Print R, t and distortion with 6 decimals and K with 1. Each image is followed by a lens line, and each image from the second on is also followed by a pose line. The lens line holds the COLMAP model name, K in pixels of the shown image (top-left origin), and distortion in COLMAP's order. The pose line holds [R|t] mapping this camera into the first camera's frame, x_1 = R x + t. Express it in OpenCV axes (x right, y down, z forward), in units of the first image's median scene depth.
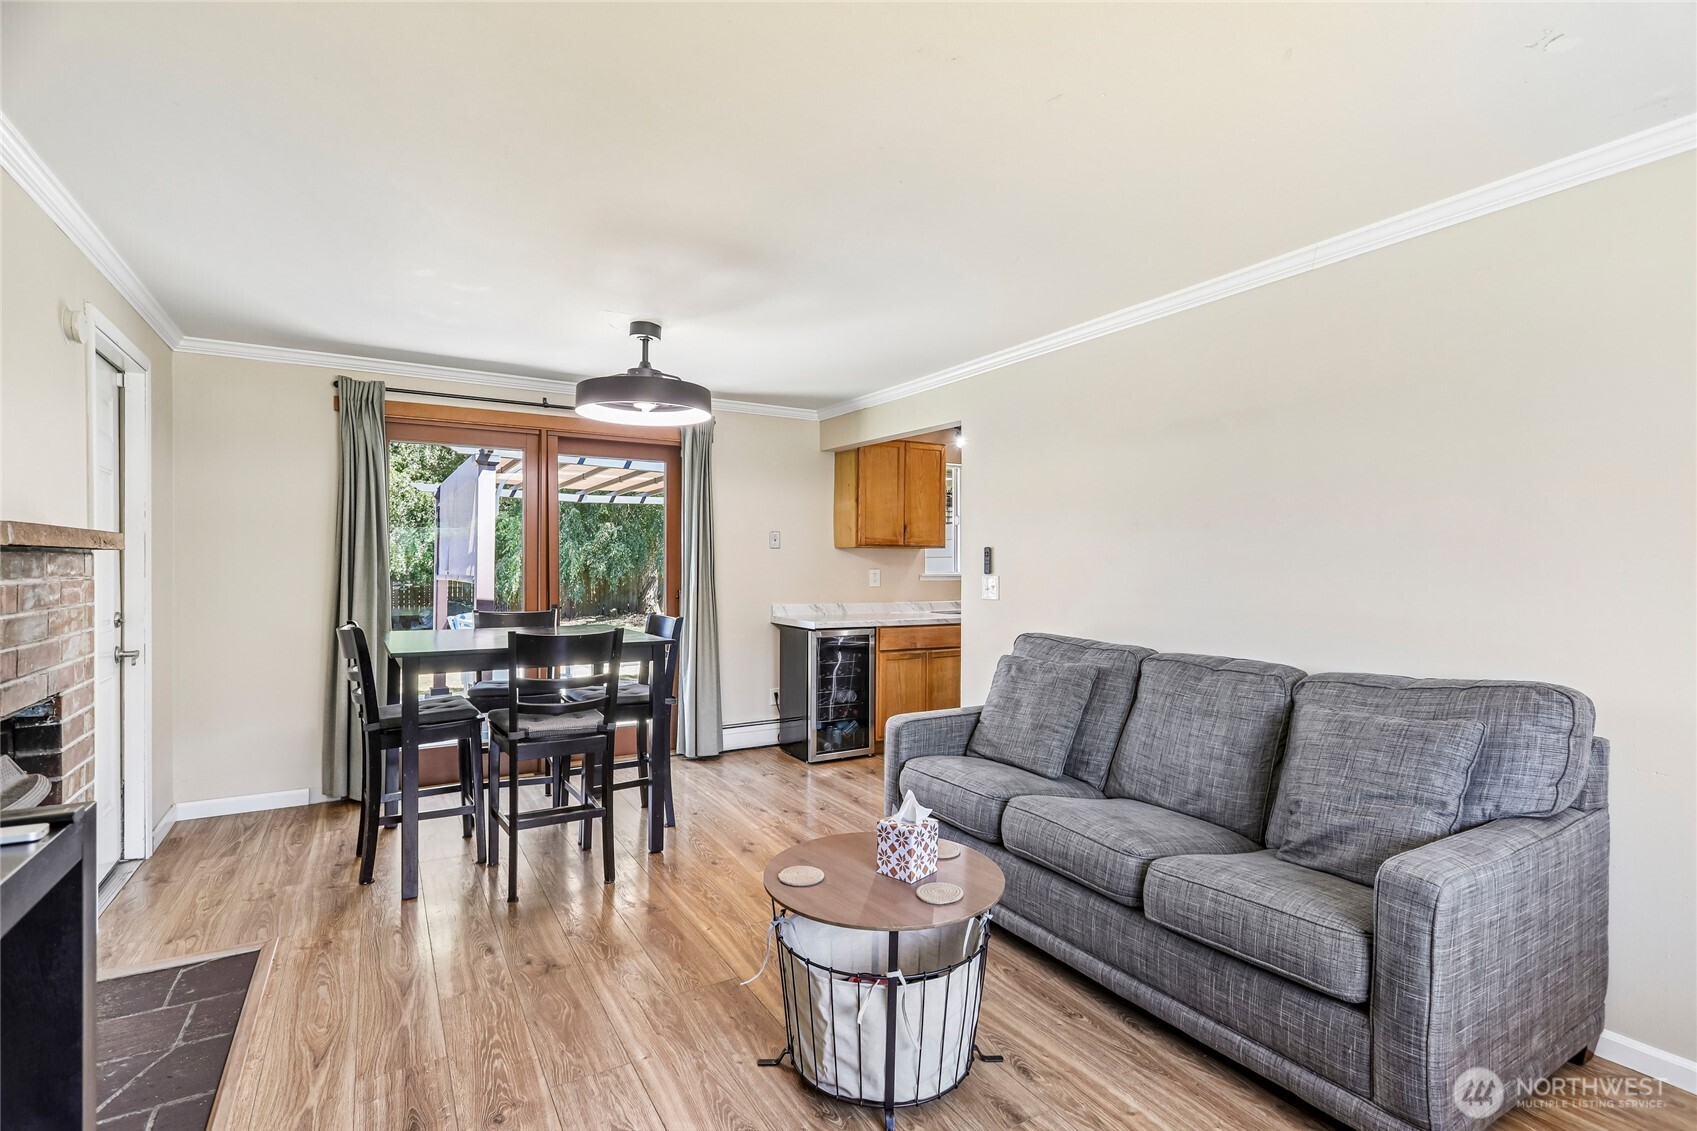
lens RADIAL K [[793.8, 0, 852.5], [0, 793.8, 569.2], [0, 0, 1]] dist [-0.002995, 0.001015]
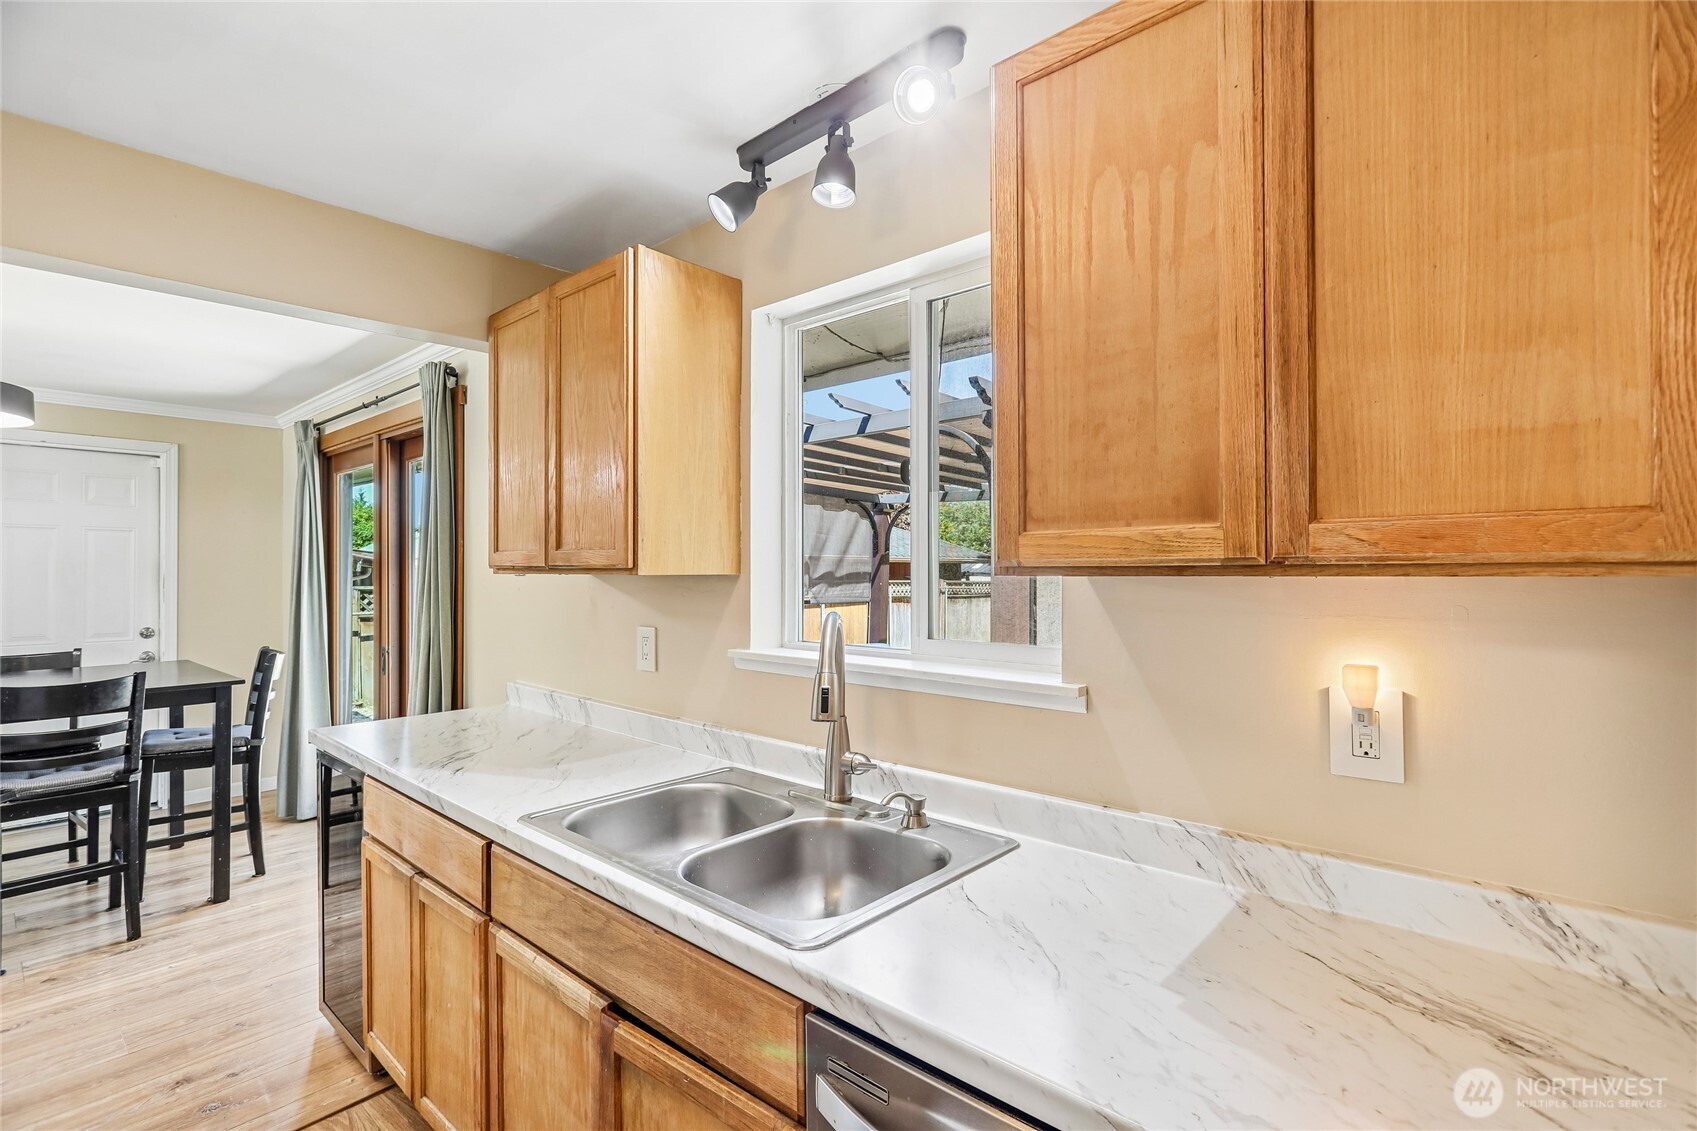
lens RADIAL K [[793.8, 0, 852.5], [0, 793.8, 569.2], [0, 0, 1]] dist [-0.002995, 0.001015]
pose [[0.297361, -0.004114, -0.954756, 0.575914], [-0.004642, 0.999973, -0.005754, -0.035001], [0.954754, 0.006143, 0.297334, 1.289266]]
